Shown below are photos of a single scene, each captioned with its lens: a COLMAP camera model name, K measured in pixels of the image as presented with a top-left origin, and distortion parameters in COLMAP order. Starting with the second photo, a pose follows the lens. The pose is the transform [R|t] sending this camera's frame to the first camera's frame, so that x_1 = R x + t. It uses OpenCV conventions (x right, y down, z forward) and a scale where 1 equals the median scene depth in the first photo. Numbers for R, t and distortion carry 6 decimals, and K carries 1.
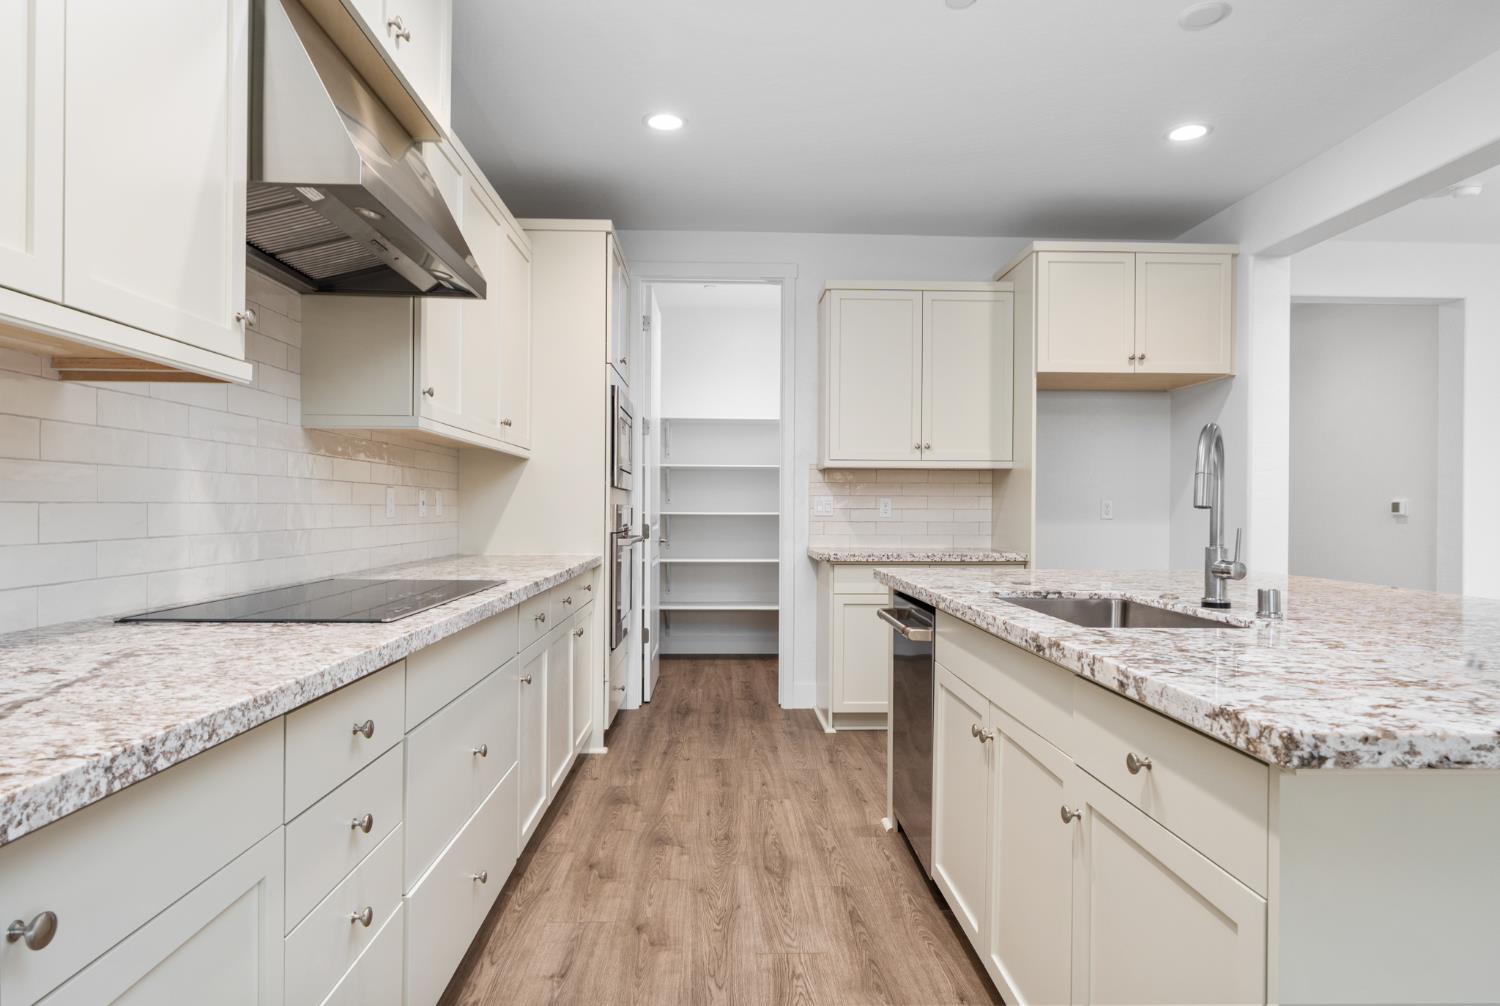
lens RADIAL K [[929.2, 0, 749.5], [0, 929.2, 505.6], [0, 0, 1]] dist [0.006929, 0.000651]
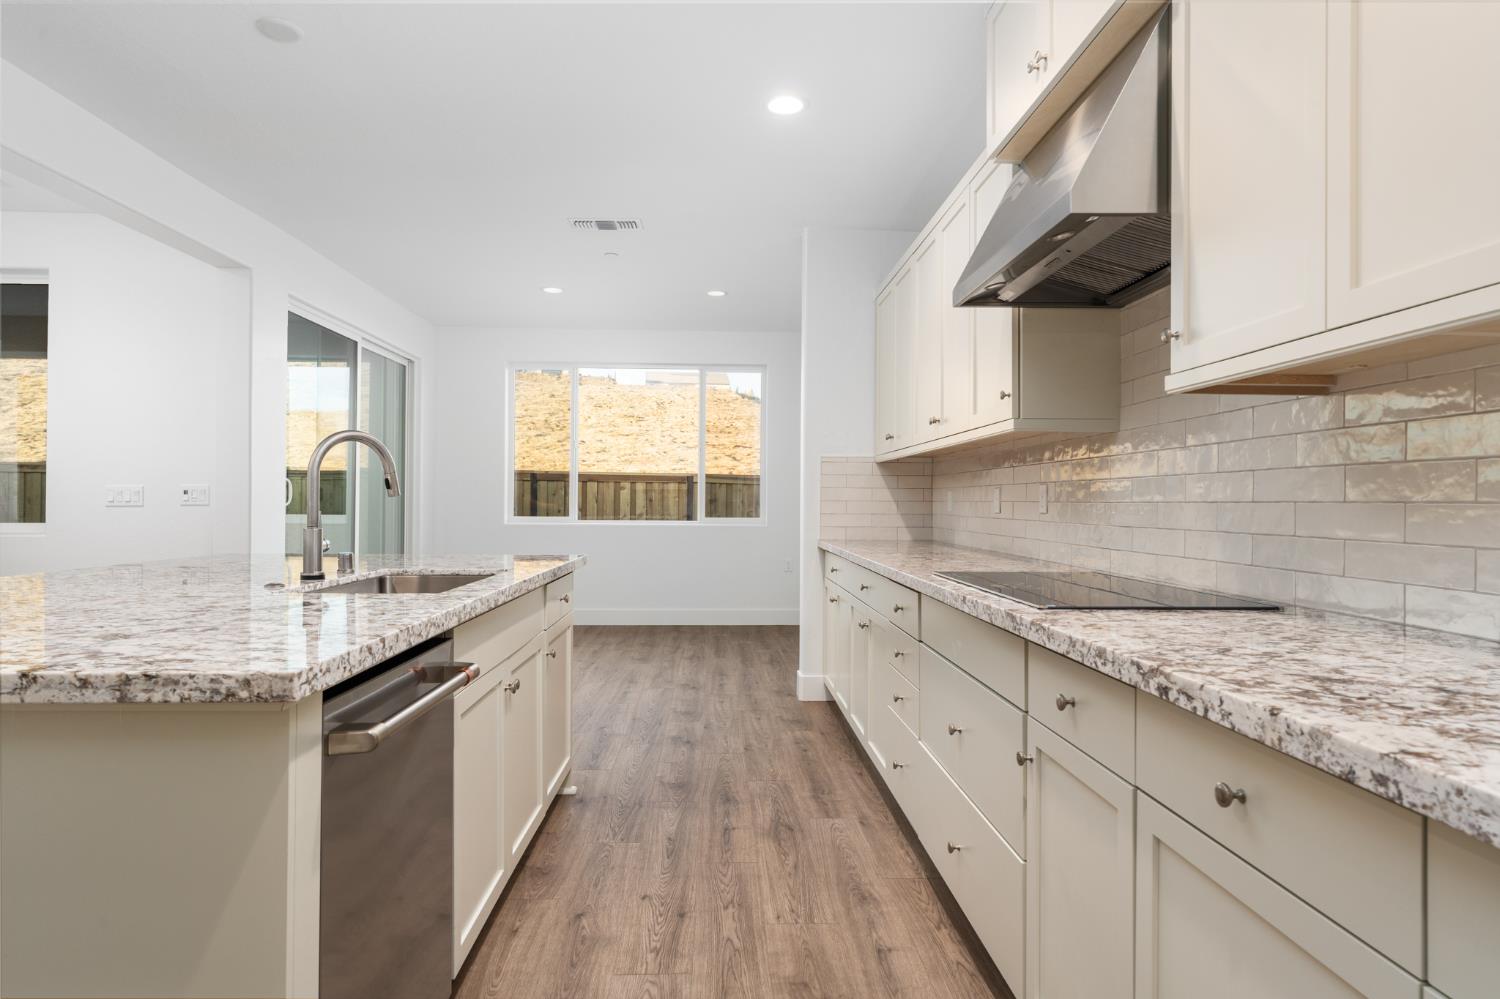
lens RADIAL K [[929.2, 0, 744.2], [0, 929.2, 492.2], [0, 0, 1]] dist [0.006929, 0.000651]
pose [[-0.999863, -0.016412, 0.002036, -0.041047], [-0.016434, 0.999801, -0.011316, 0.004805], [-0.001850, -0.011348, -0.999934, 1.995717]]
